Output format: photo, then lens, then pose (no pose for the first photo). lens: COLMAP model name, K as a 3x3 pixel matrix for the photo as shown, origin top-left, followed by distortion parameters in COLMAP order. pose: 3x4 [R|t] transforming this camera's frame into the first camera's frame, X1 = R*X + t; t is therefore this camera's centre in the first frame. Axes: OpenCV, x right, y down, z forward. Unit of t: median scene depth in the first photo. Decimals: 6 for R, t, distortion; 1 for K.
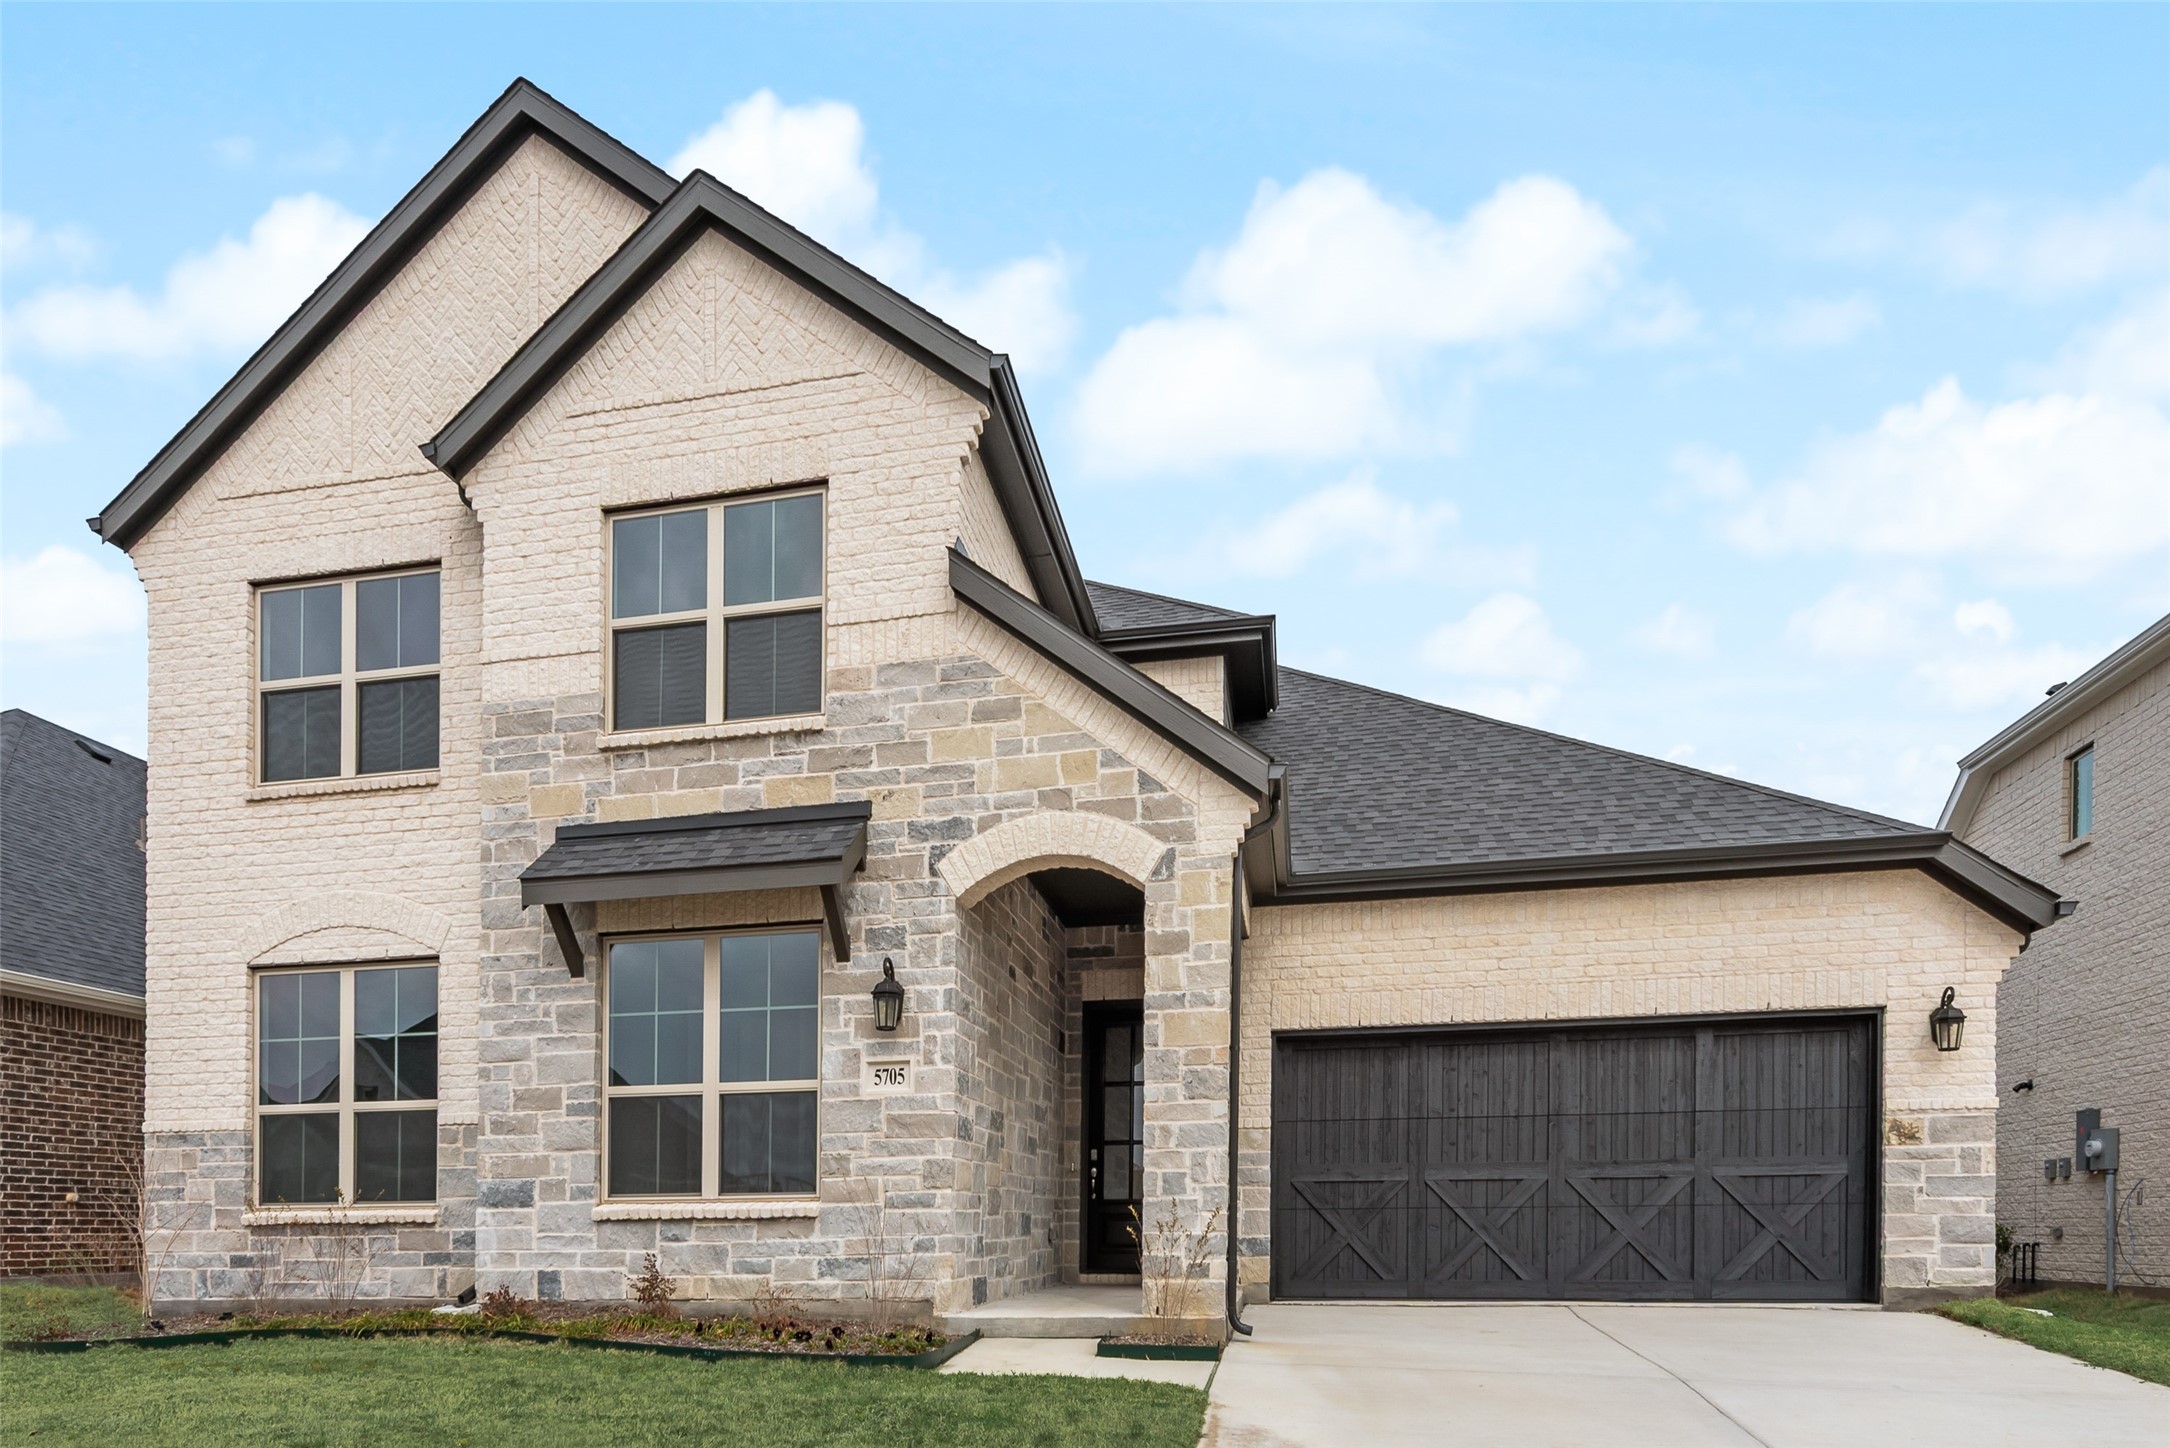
lens RADIAL K [[853.9, 0, 1080.6], [0, 853.9, 723.8], [0, 0, 1]] dist [-0.000932, 0.000384]
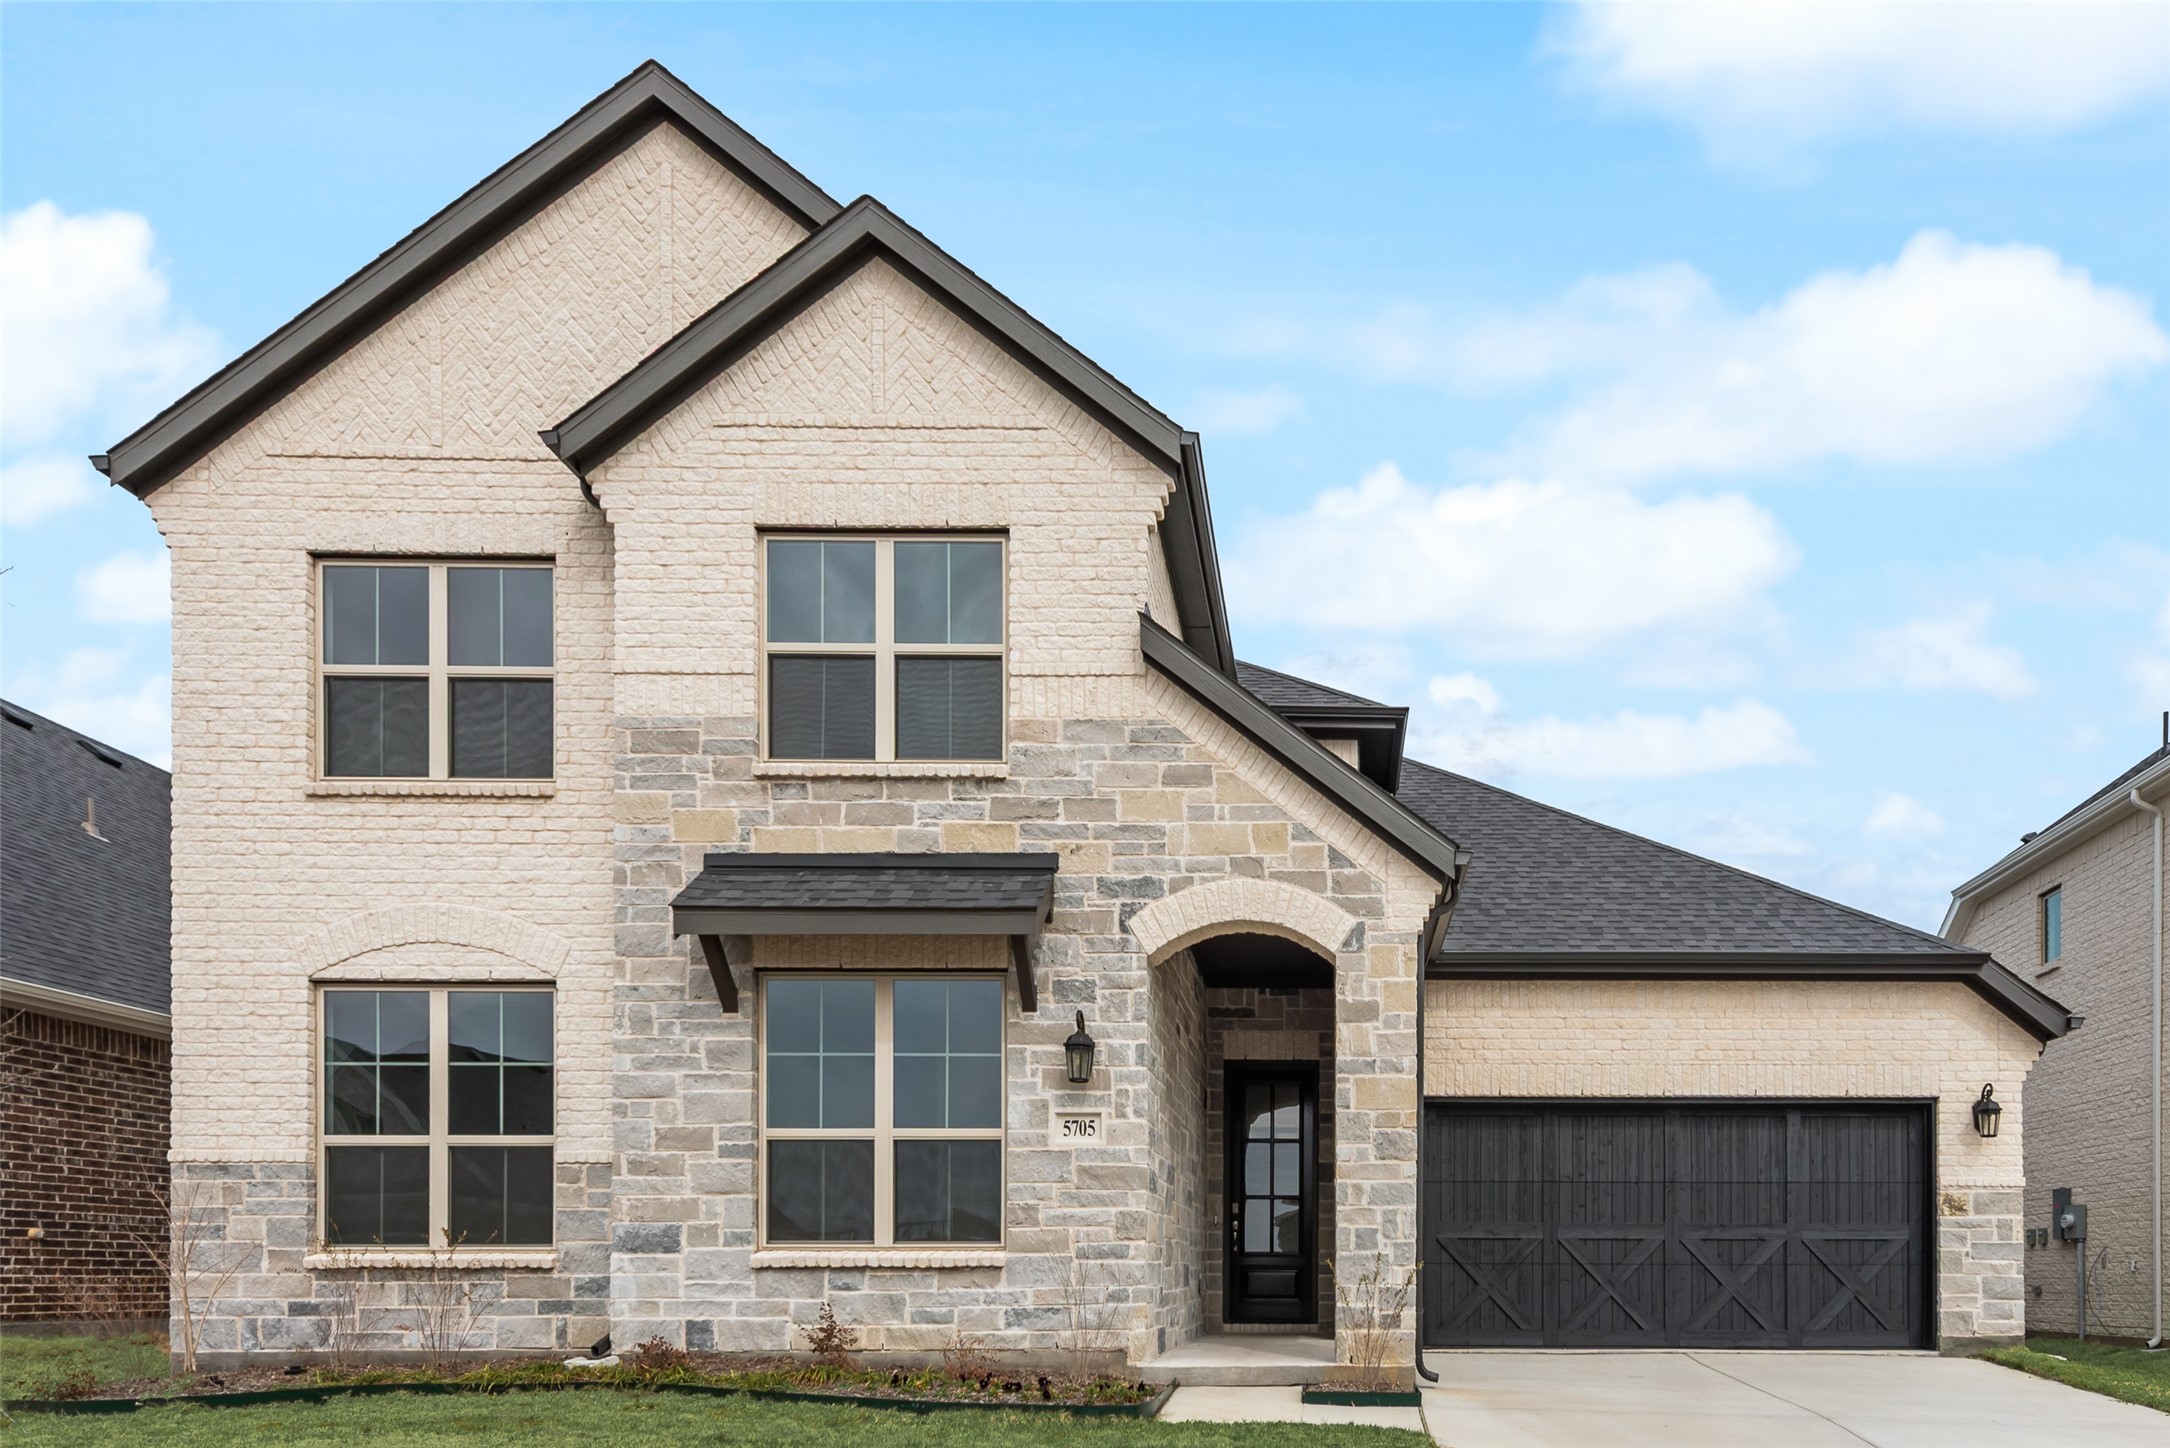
lens RADIAL K [[840.5, 0, 1085.9], [0, 840.5, 768.7], [0, 0, 1]] dist [0.000680, -0.000356]
pose [[0.986288, 0.091631, 0.137259, -0.363627], [-0.090430, 0.995790, -0.014971, 0.001920], [-0.138053, 0.002353, 0.990422, 0.007730]]
